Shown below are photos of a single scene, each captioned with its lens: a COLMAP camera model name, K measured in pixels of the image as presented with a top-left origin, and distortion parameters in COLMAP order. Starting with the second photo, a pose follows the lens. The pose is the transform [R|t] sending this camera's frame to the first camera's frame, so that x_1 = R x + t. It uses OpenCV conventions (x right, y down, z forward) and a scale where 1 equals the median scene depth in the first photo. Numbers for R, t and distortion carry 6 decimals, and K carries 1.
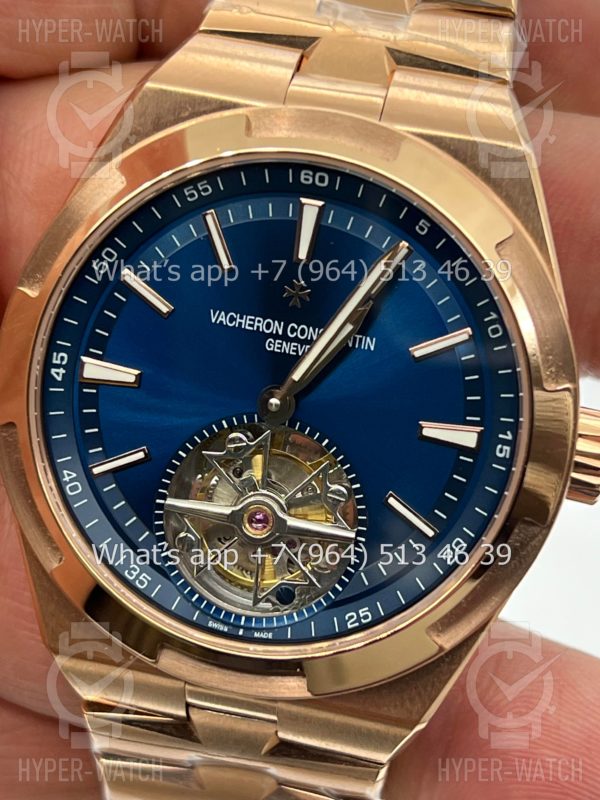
lens RADIAL K [[1856.7, 0, 304.4], [0, 1856.7, 401.3], [0, 0, 1]] dist [0.268765, 0.000000]
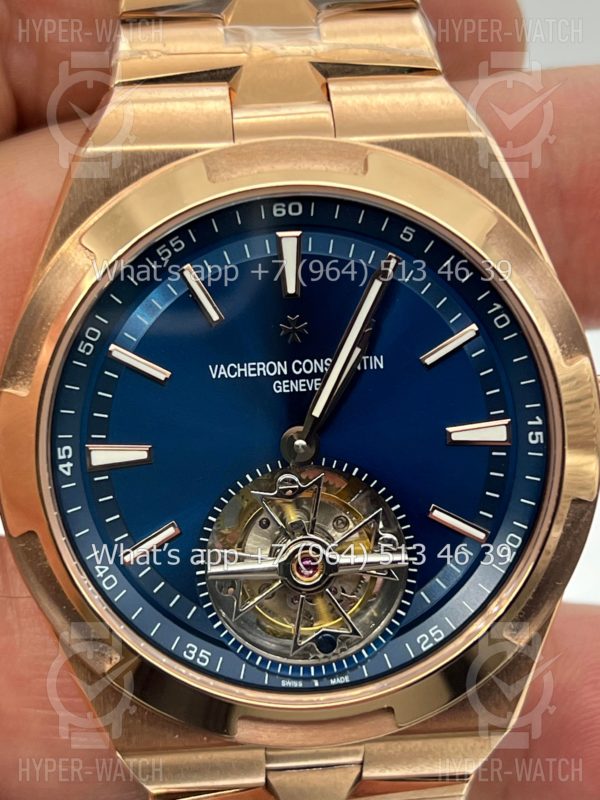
lens RADIAL K [[1856.7, 0, 298.8], [0, 1856.7, 401.5], [0, 0, 1]] dist [0.268765, 0.000000]
pose [[0.955871, -0.233458, 0.178346, -0.181867], [0.231688, 0.972296, 0.030992, -0.050429], [-0.180640, 0.011696, 0.983480, 0.048155]]
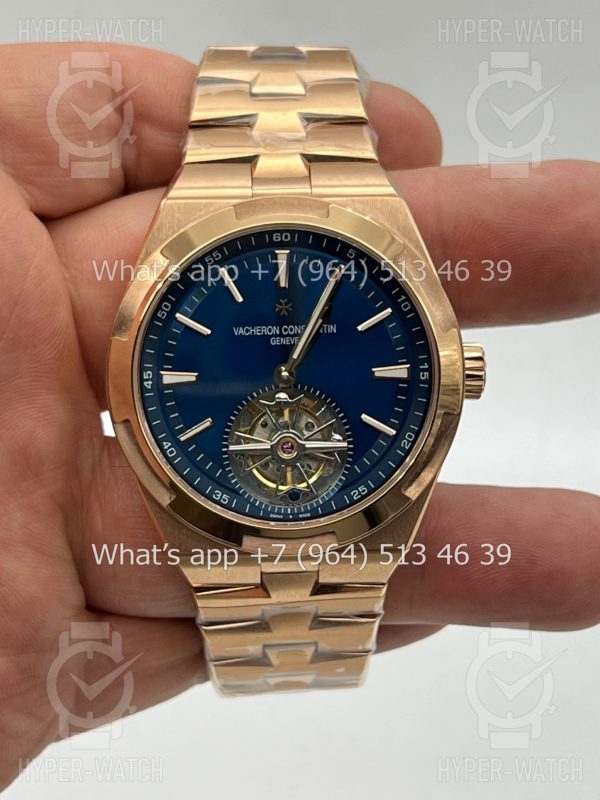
lens RADIAL K [[1856.7, 0, 301.4], [0, 1856.7, 399.8], [0, 0, 1]] dist [0.268765, 0.000000]
pose [[0.967189, -0.195535, 0.162211, -0.270887], [0.202605, 0.978857, -0.028091, 0.071291], [-0.153288, 0.060034, 0.986356, -0.620985]]
